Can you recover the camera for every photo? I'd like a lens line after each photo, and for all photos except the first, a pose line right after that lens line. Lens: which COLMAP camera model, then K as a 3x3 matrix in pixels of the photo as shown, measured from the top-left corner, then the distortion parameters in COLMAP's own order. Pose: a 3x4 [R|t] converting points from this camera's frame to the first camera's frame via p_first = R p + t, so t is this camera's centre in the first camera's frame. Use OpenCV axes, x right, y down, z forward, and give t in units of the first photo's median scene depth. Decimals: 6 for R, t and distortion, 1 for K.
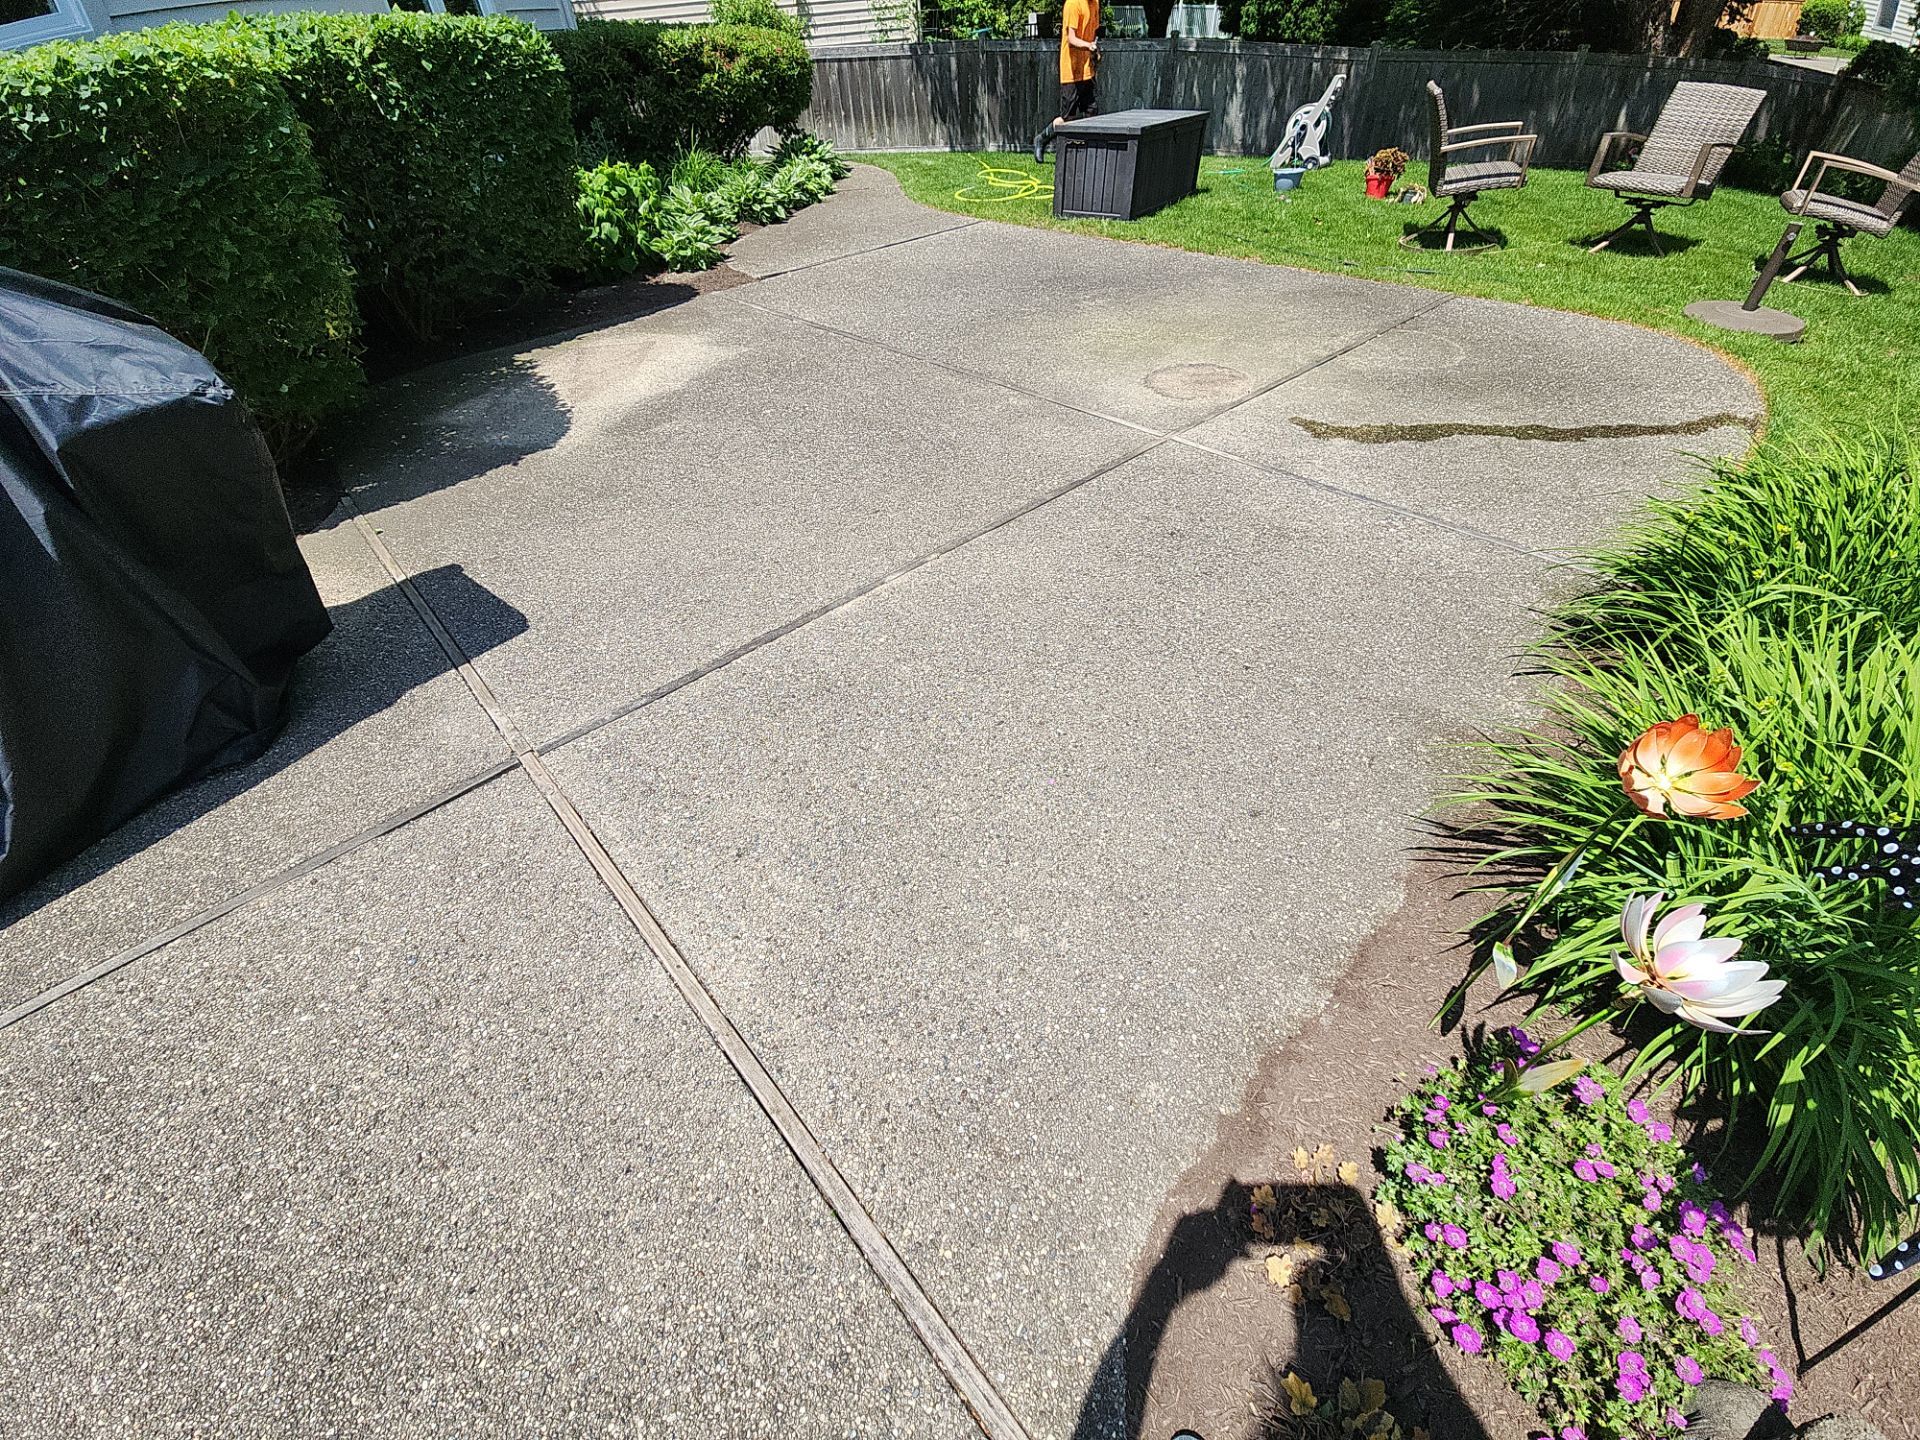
lens RADIAL K [[781.5, 0, 950.7], [0, 781.5, 717.3], [0, 0, 1]] dist [0.017964, -0.012869]
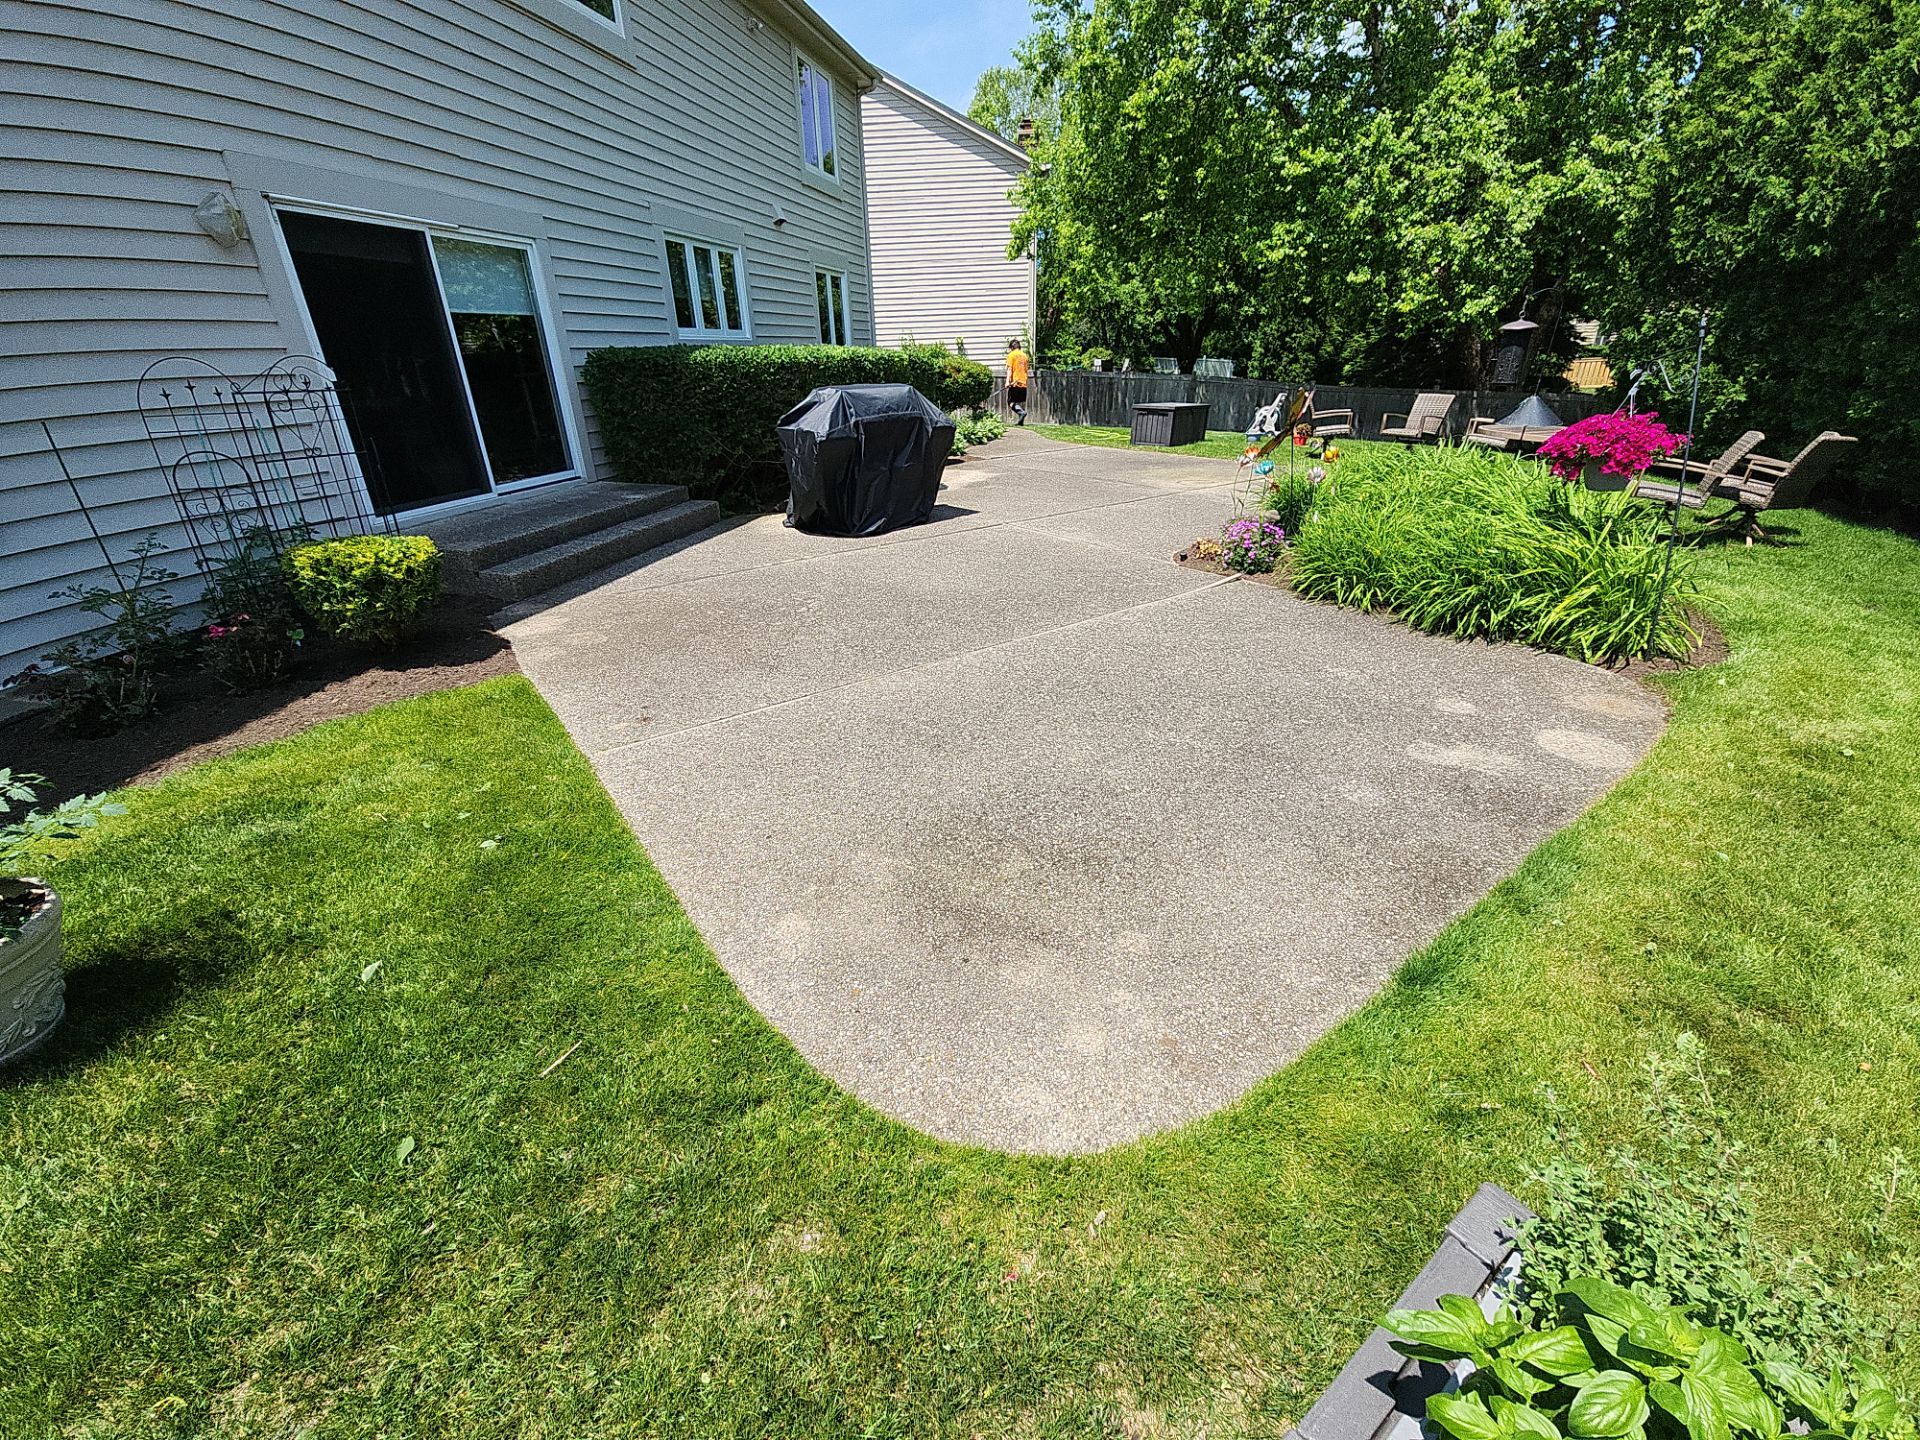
lens RADIAL K [[804.0, 0, 948.9], [0, 804.0, 737.0], [0, 0, 1]] dist [0.008925, -0.014789]
pose [[0.996833, 0.062852, -0.048728, -0.154951], [-0.074047, 0.957038, -0.280348, 0.576304], [0.029014, 0.283068, 0.958661, -0.644042]]
